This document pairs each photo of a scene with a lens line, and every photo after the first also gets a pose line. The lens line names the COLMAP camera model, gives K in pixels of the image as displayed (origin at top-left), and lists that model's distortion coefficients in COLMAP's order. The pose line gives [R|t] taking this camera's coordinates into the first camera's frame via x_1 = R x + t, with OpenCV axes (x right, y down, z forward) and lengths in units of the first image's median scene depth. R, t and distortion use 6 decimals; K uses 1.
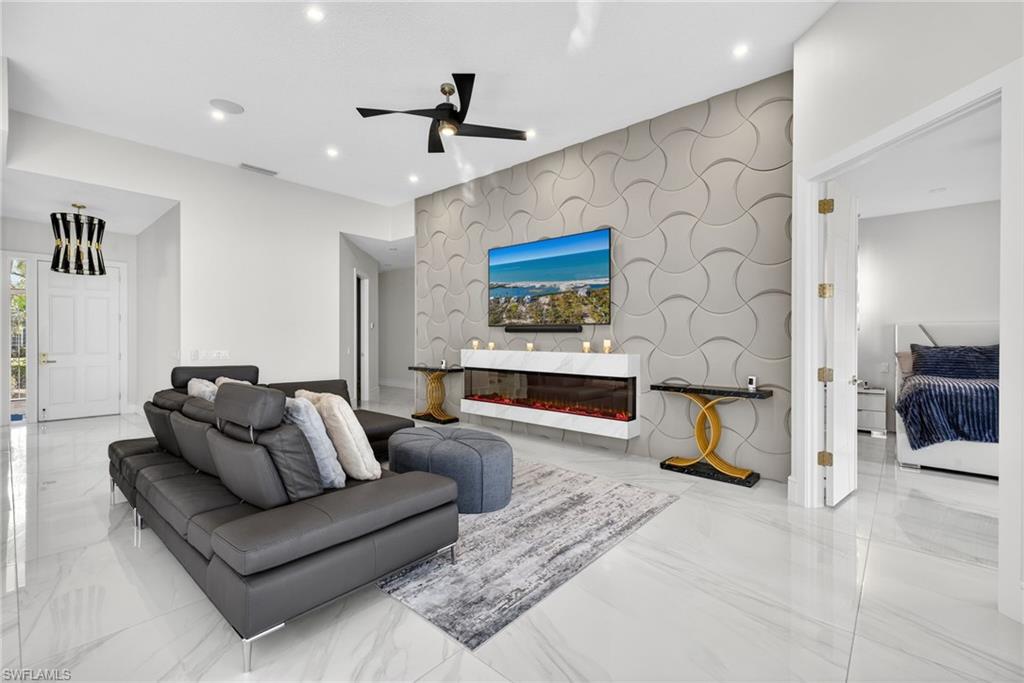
lens RADIAL K [[451.5, 0, 512.0], [0, 451.5, 341.5], [0, 0, 1]] dist [0.024514, -0.000279]
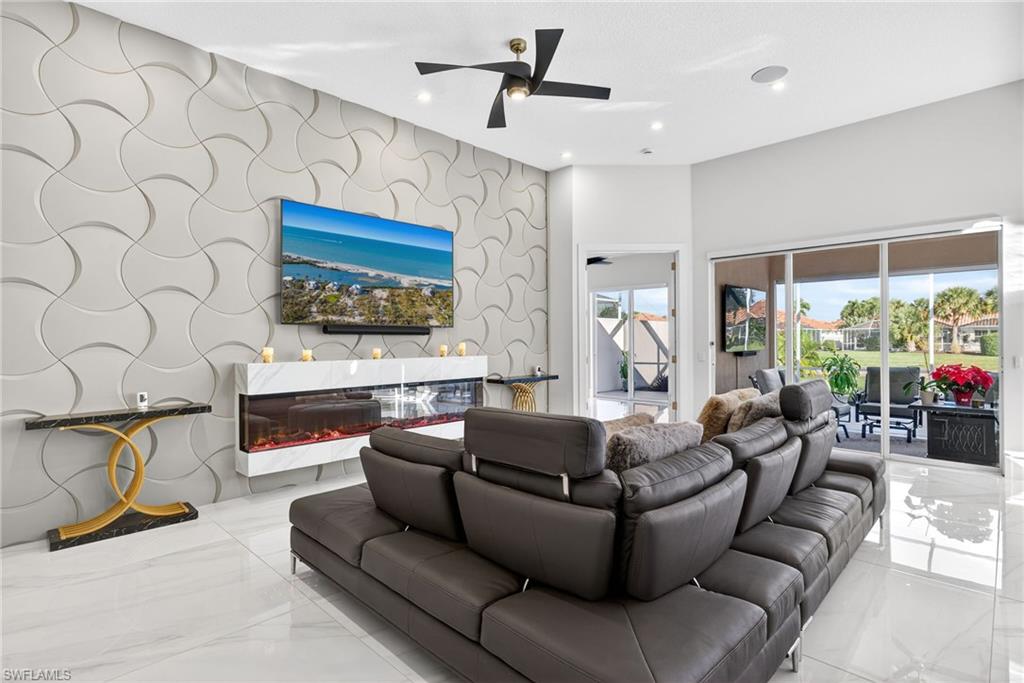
lens RADIAL K [[499.0, 0, 526.3], [0, 499.0, 337.8], [0, 0, 1]] dist [-0.003760, -0.000120]
pose [[0.042343, 0.003913, 0.999095, -0.793088], [0.016901, 0.999846, -0.004632, -0.006492], [-0.998960, 0.017082, 0.042270, 0.713916]]
